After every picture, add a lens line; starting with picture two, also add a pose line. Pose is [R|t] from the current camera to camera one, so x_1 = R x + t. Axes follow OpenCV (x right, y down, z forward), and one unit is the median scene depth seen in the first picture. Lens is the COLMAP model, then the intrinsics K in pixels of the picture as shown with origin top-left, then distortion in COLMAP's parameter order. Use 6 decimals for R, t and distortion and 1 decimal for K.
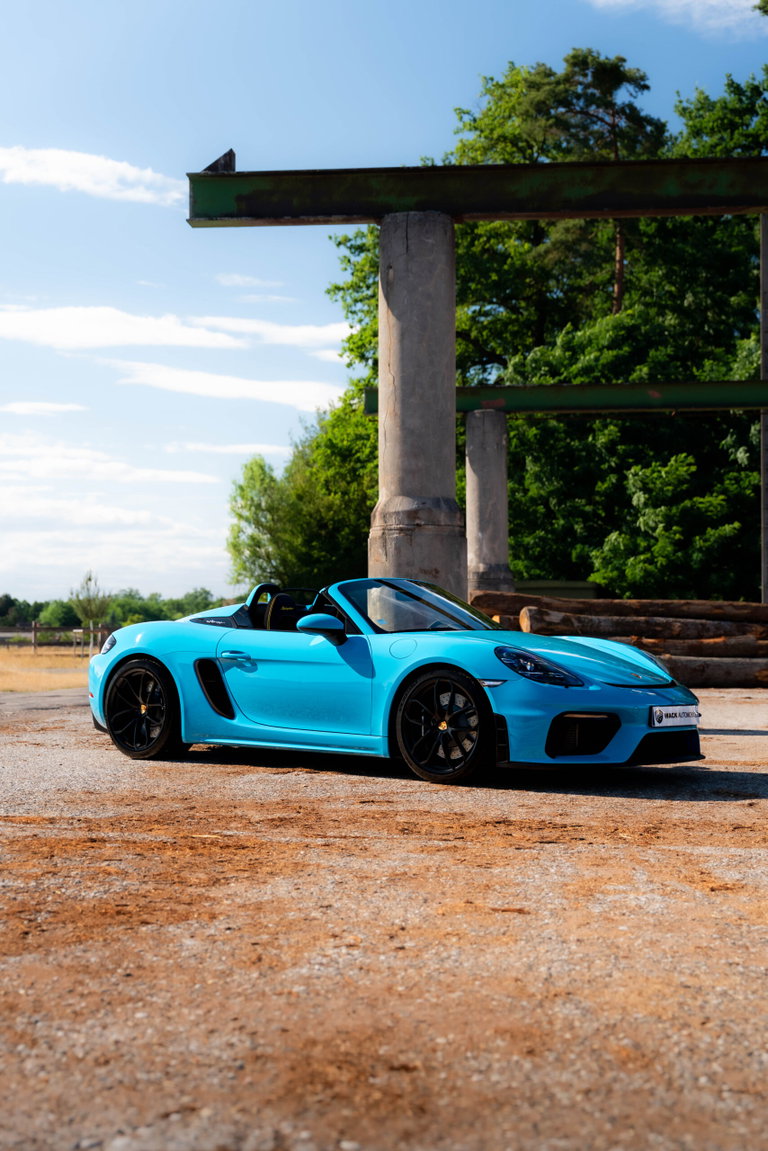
lens RADIAL K [[1564.1, 0, 414.3], [0, 1564.1, 589.5], [0, 0, 1]] dist [0.035359, 0.000000]
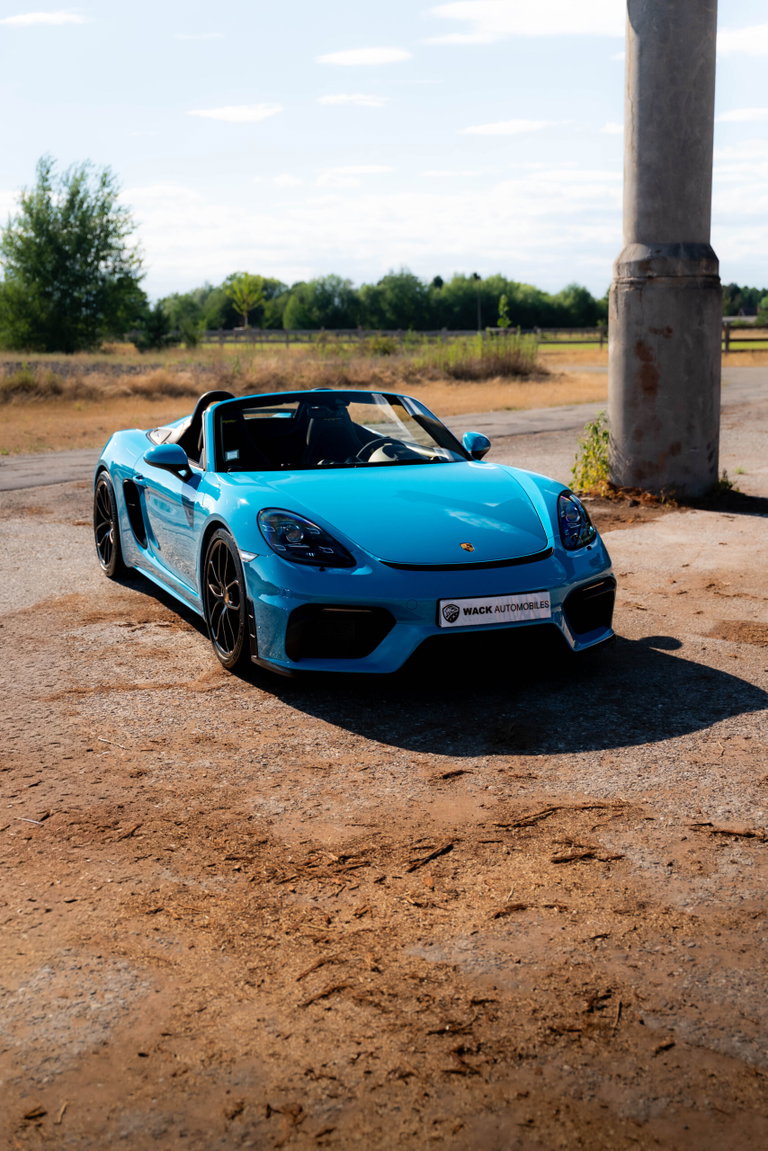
lens RADIAL K [[1333.8, 0, 404.8], [0, 1333.8, 570.8], [0, 0, 1]] dist [0.014316, 0.000000]
pose [[0.886142, 0.071060, -0.457933, 0.351633], [0.027844, 0.978224, 0.205677, -0.056502], [0.462576, -0.195010, 0.864867, 0.375451]]
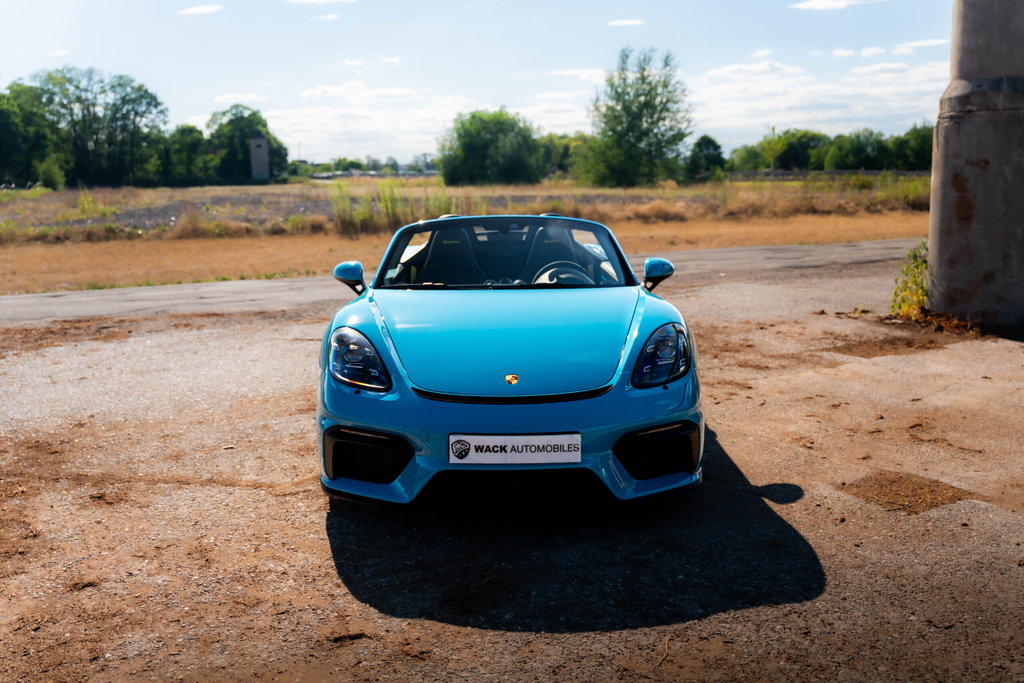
lens RADIAL K [[977.3, 0, 521.5], [0, 977.3, 338.0], [0, 0, 1]] dist [0.007996, 0.000000]
pose [[0.647784, 0.112929, -0.753407, 0.414419], [0.040670, 0.982416, 0.182224, -0.038733], [0.760737, -0.148683, 0.631801, 0.624807]]
